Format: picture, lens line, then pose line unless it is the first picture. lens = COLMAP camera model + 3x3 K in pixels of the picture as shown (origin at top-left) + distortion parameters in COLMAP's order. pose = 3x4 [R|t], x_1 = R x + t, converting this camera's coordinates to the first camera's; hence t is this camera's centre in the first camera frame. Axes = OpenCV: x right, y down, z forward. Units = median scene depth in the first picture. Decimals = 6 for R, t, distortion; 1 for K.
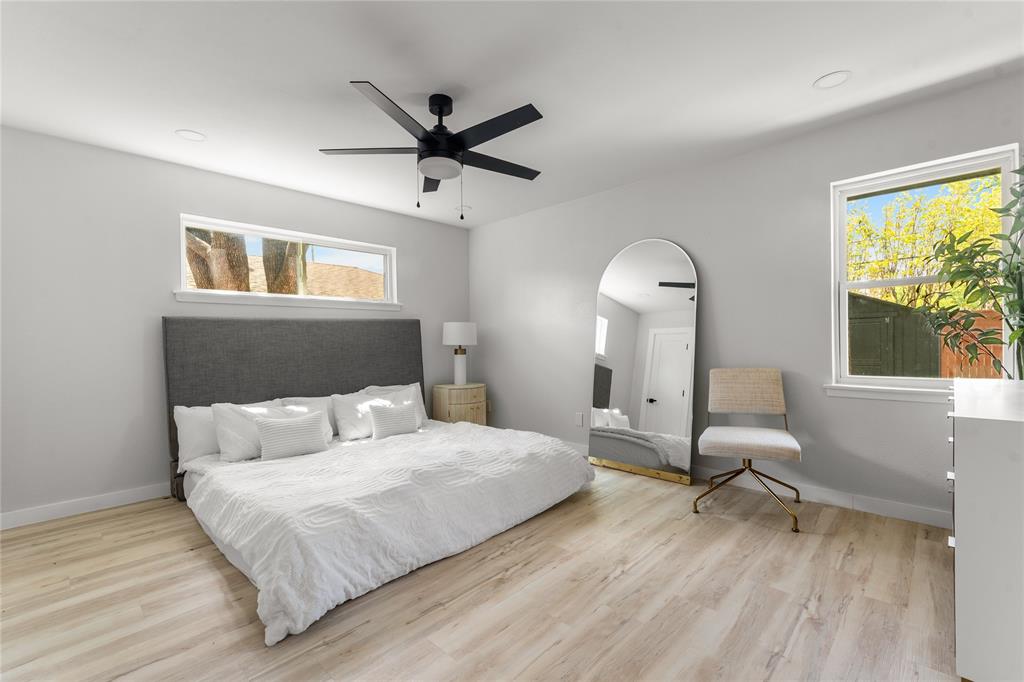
lens RADIAL K [[455.8, 0, 513.7], [0, 455.8, 346.8], [0, 0, 1]] dist [0.002638, -0.000763]
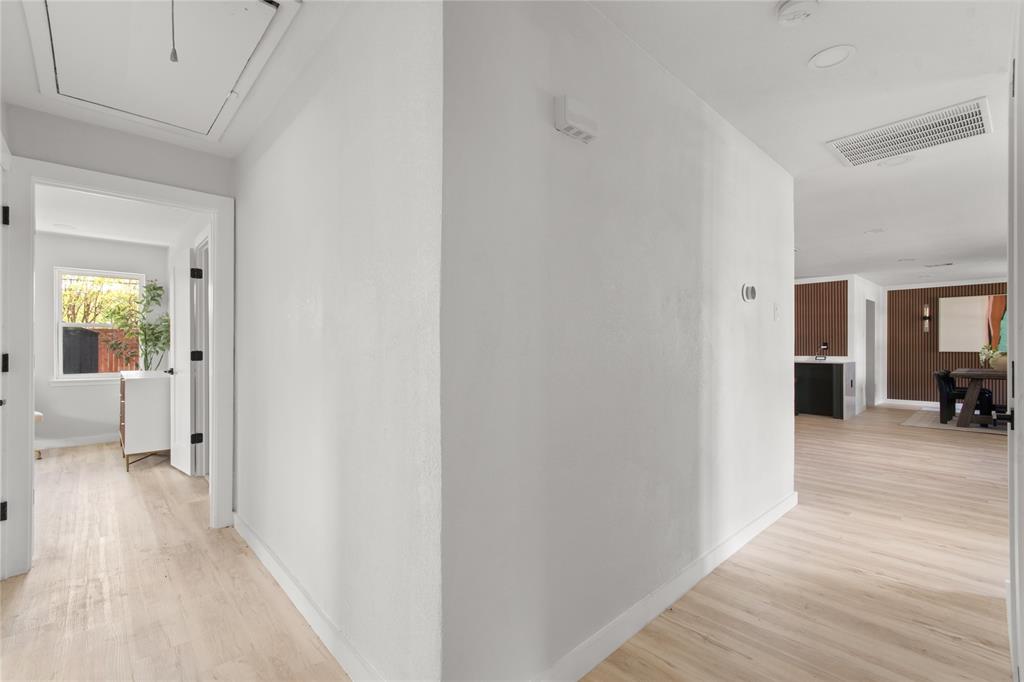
lens RADIAL K [[455.8, 0, 514.1], [0, 455.8, 345.9], [0, 0, 1]] dist [0.002638, -0.000763]
pose [[0.066294, 0.008871, 0.997761, -1.133075], [0.002385, 0.999956, -0.009049, -0.034364], [-0.997797, 0.002979, 0.066270, -1.069606]]
